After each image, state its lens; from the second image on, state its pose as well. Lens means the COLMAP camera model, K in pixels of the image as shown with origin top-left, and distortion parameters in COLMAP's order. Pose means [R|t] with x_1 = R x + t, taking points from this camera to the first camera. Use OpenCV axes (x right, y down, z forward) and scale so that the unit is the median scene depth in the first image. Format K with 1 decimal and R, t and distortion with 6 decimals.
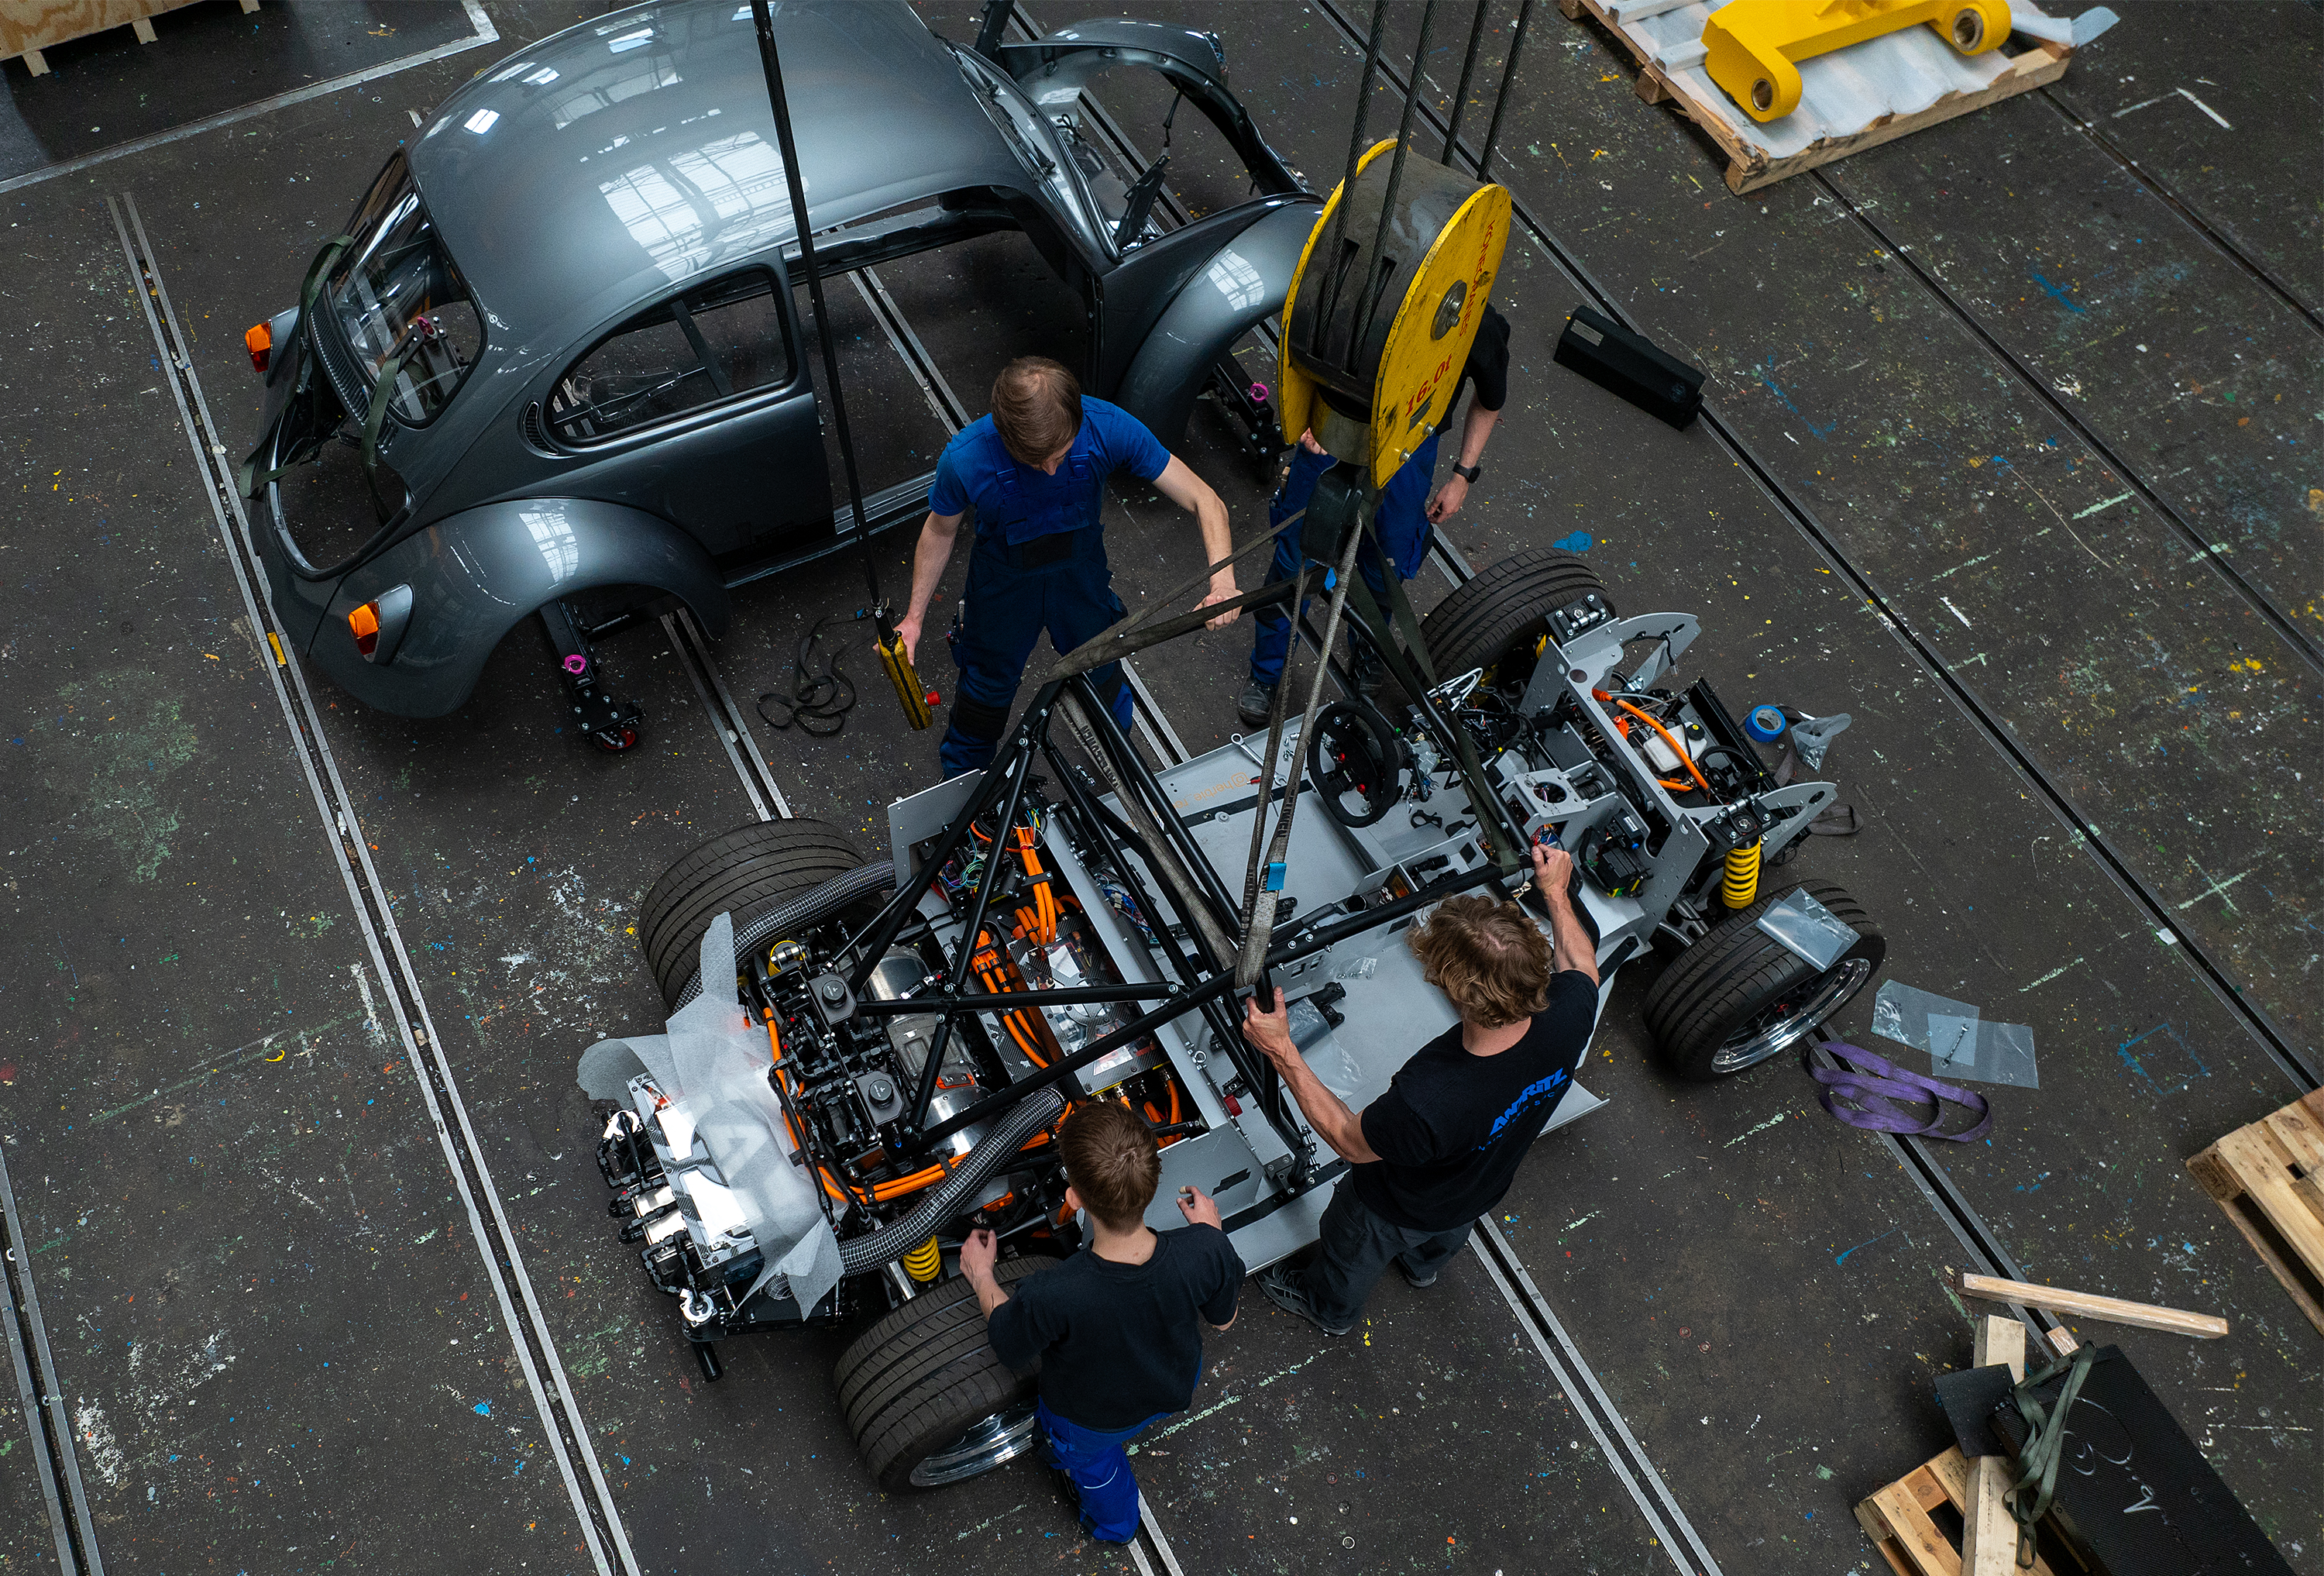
lens RADIAL K [[1769.9, 0, 1050.9], [0, 1769.9, 958.1], [0, 0, 1]] dist [-0.050149, 0.020485]
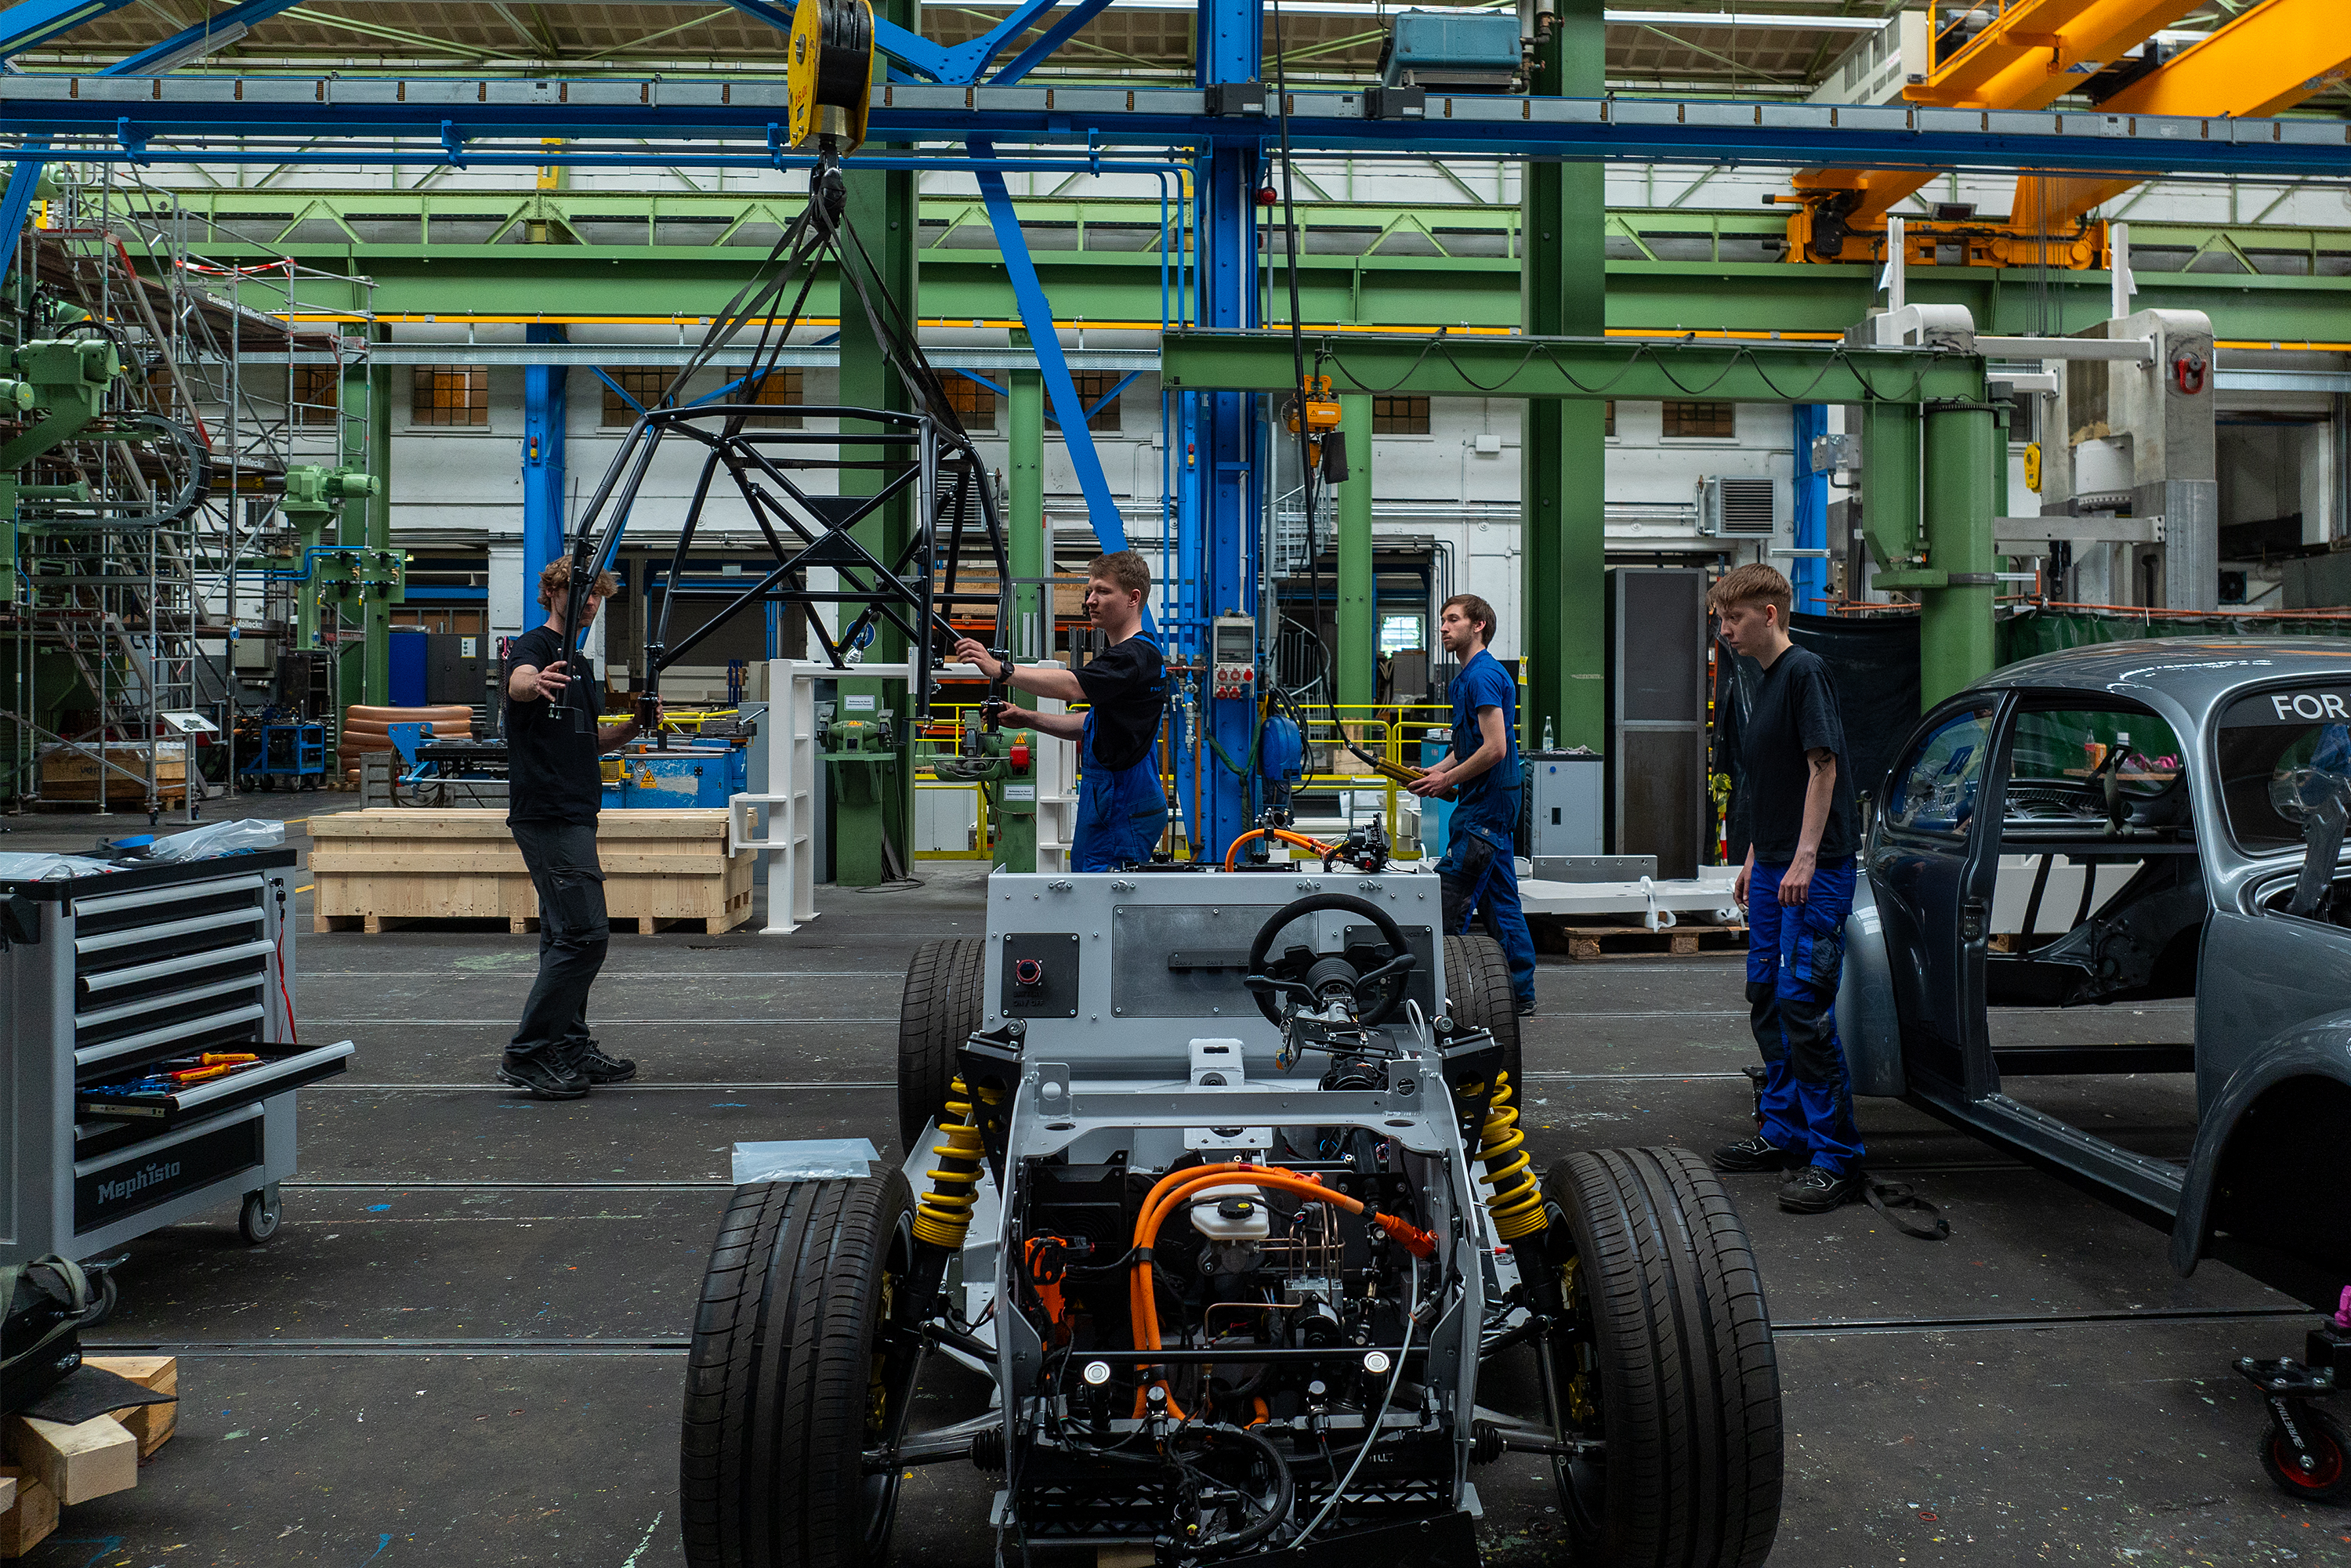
lens RADIAL K [[1778.6, 0, 1261.8], [0, 1778.6, 673.1], [0, 0, 1]] dist [-0.034241, -0.003520]
pose [[-0.398155, -0.018189, -0.917138, 0.812237], [-0.810187, 0.475854, 0.342288, -0.373537], [0.430197, 0.879336, -0.204200, 0.921103]]
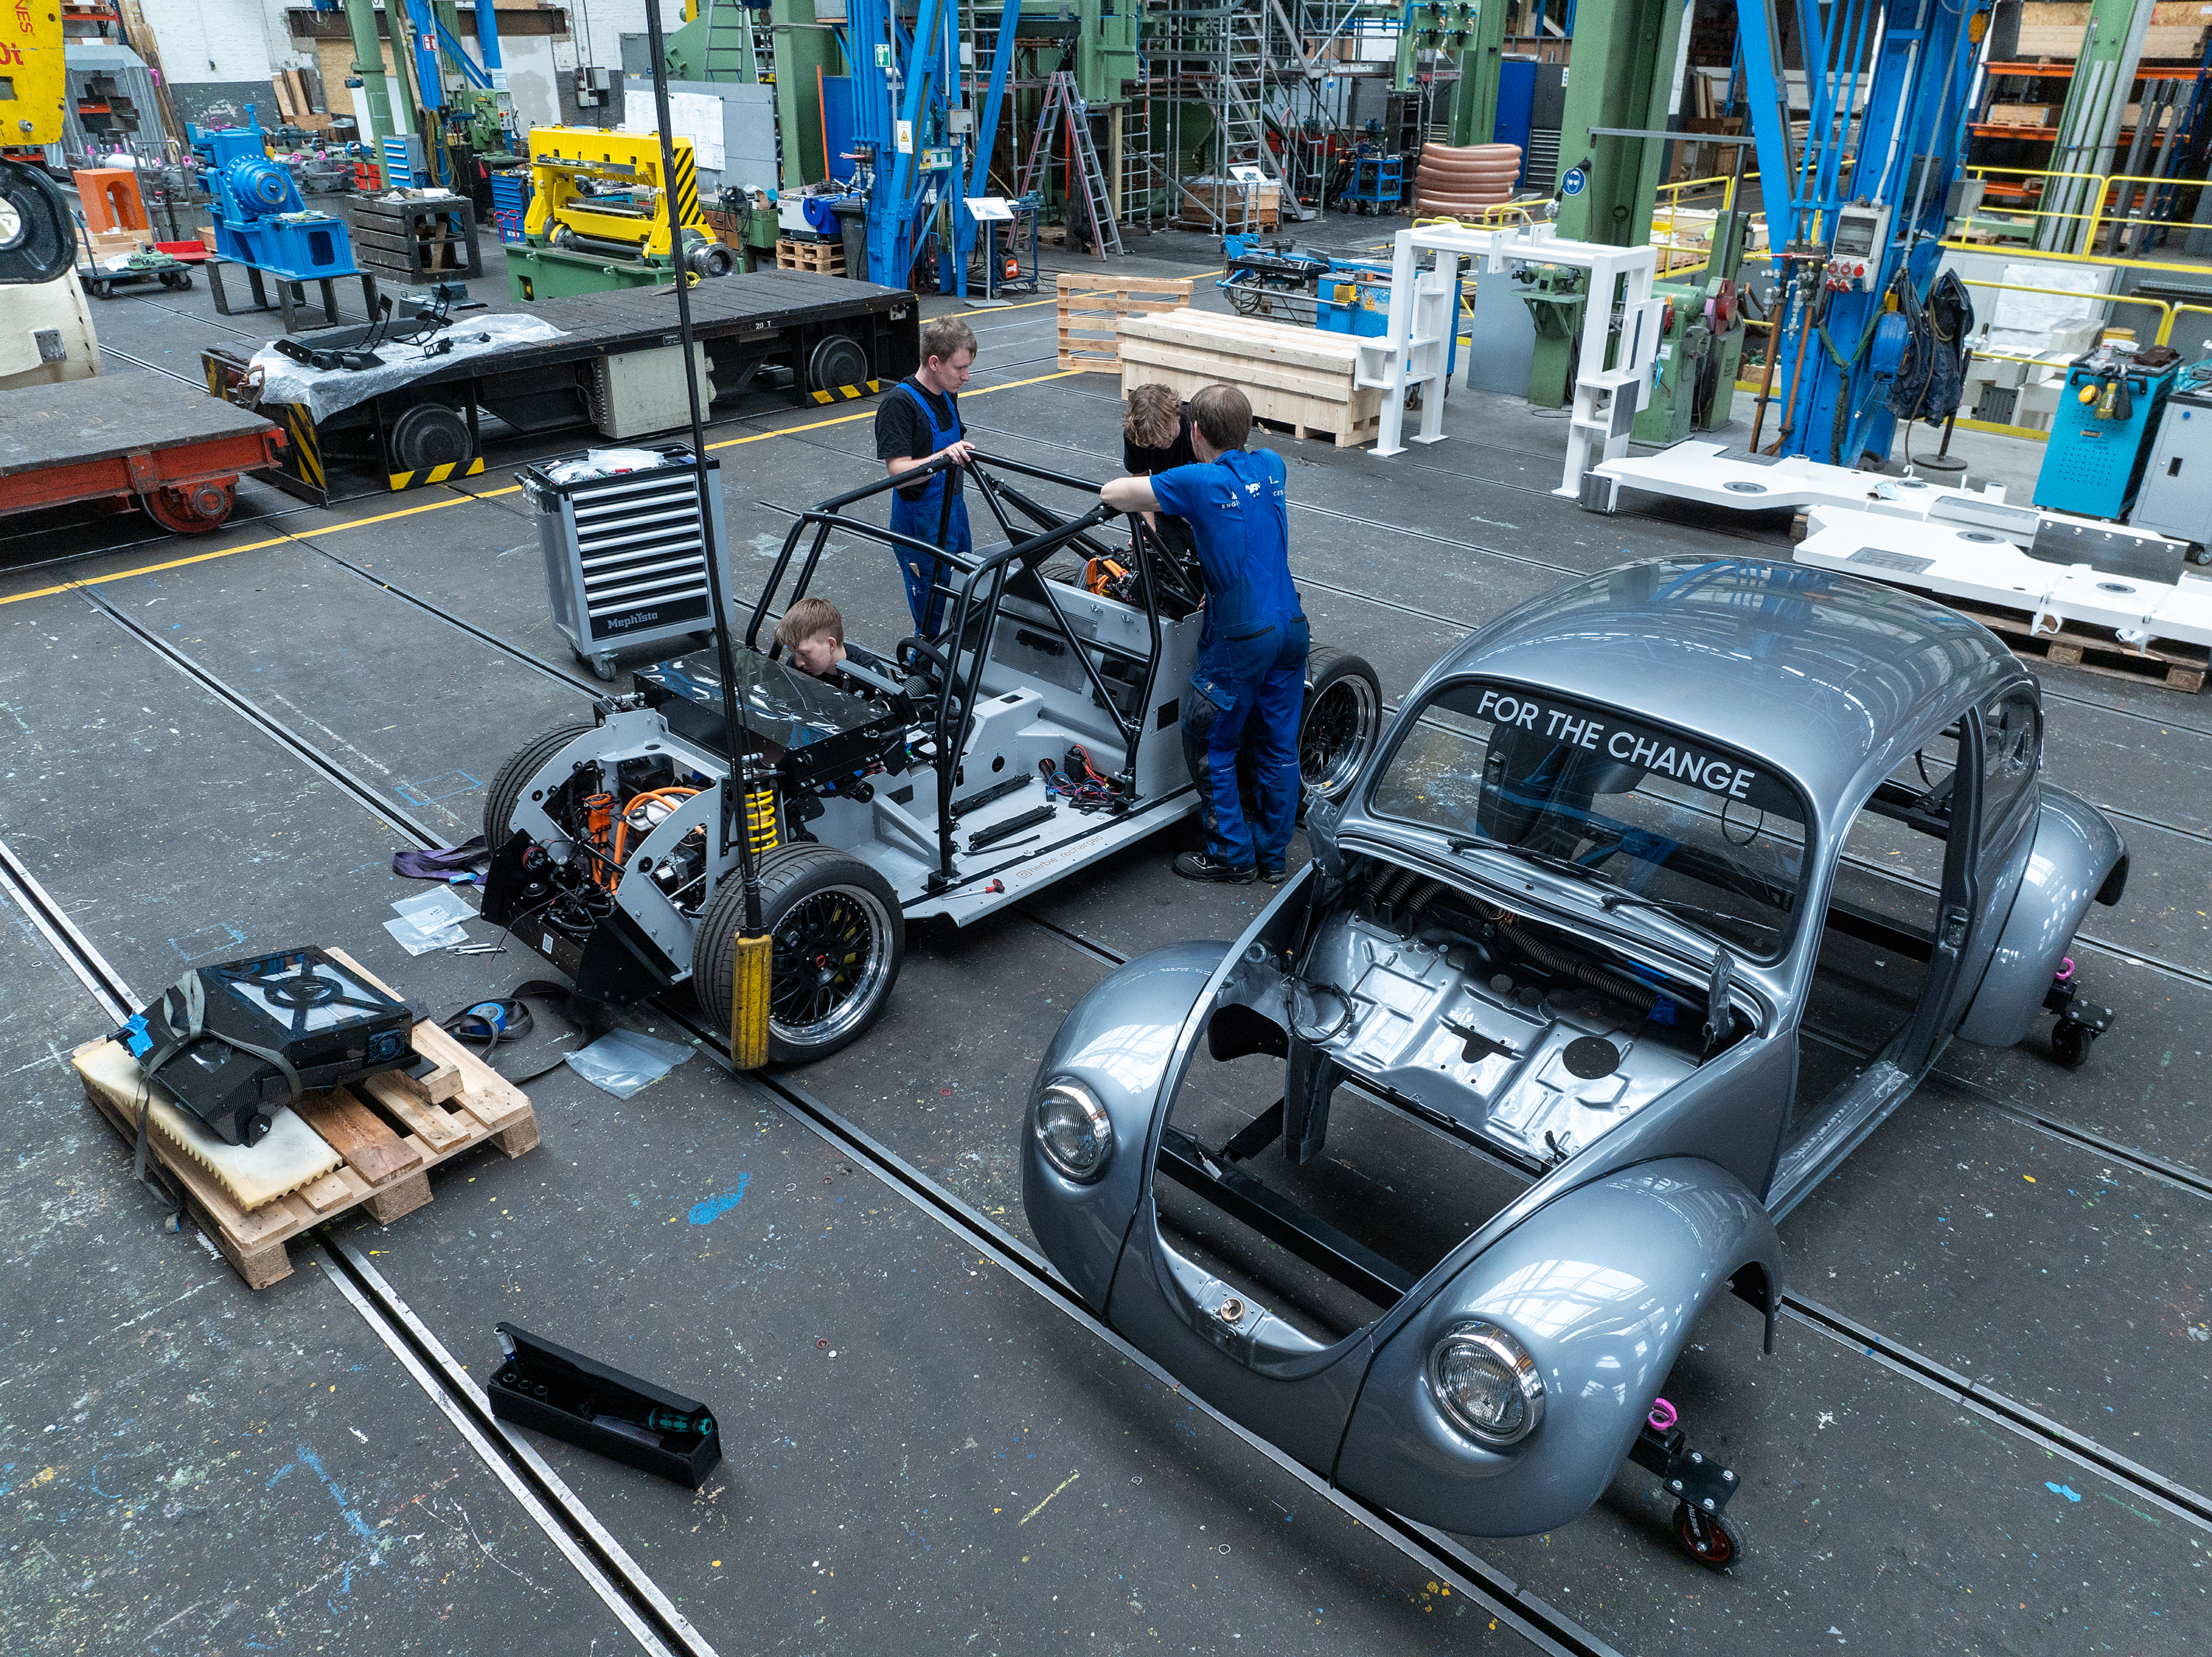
lens RADIAL K [[1557.8, 0, 1107.2], [0, 1557.8, 838.1], [0, 0, 1]] dist [-0.043717, 0.010424]
pose [[-0.938891, 0.148297, -0.310632, 0.375023], [-0.309528, 0.031062, 0.950383, -1.102562], [0.150588, 0.988455, 0.016739, 0.990951]]
